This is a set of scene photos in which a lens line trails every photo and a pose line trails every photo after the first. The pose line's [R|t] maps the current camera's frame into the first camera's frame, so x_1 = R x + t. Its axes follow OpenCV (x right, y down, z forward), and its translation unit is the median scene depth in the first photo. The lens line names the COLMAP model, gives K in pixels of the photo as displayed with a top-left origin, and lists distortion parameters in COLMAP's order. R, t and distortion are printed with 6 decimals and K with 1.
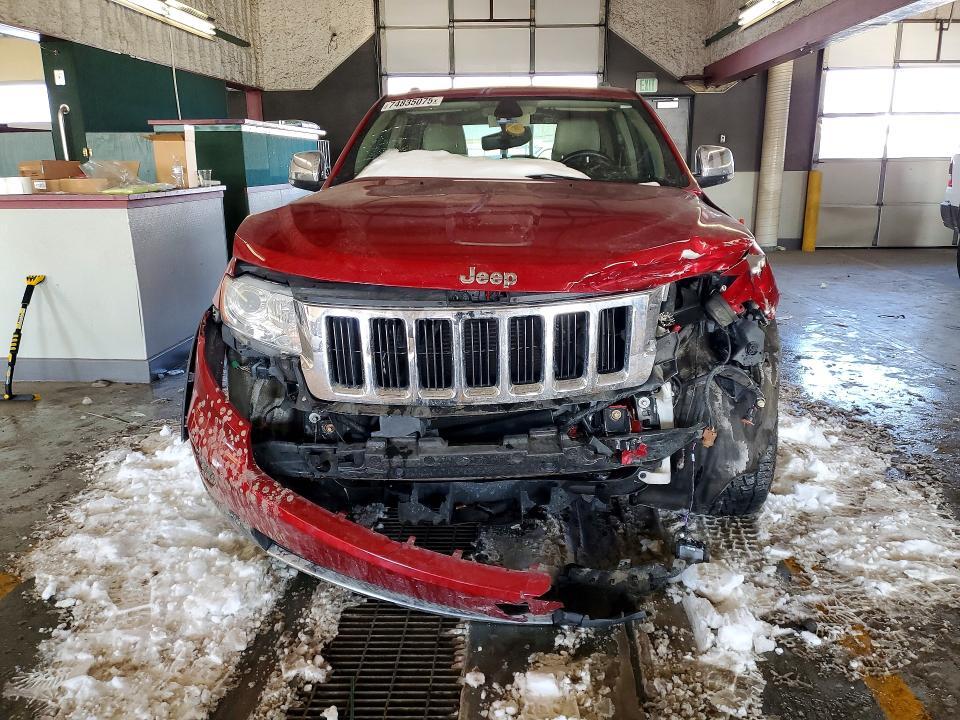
lens RADIAL K [[768.4, 0, 482.3], [0, 768.4, 361.7], [0, 0, 1]] dist [0.016364, -0.007823]
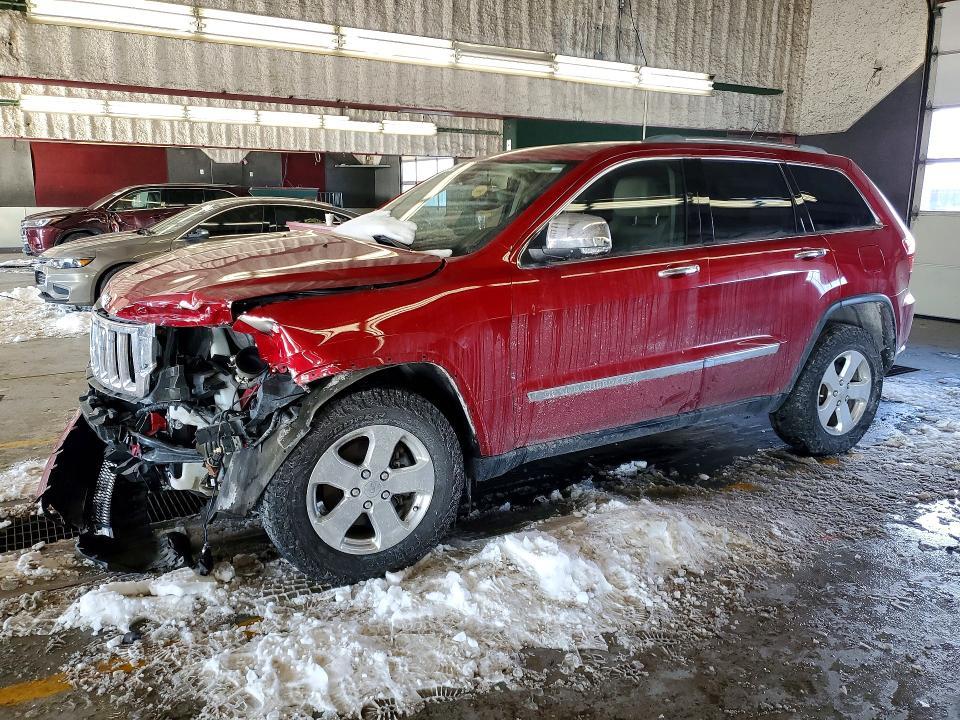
lens RADIAL K [[768.4, 0, 481.3], [0, 768.4, 357.8], [0, 0, 1]] dist [0.016364, -0.007823]
pose [[0.529773, 0.185867, -0.827523, 0.392023], [-0.225472, 0.971447, 0.073848, -0.064412], [0.817620, 0.147461, 0.556554, 0.183056]]
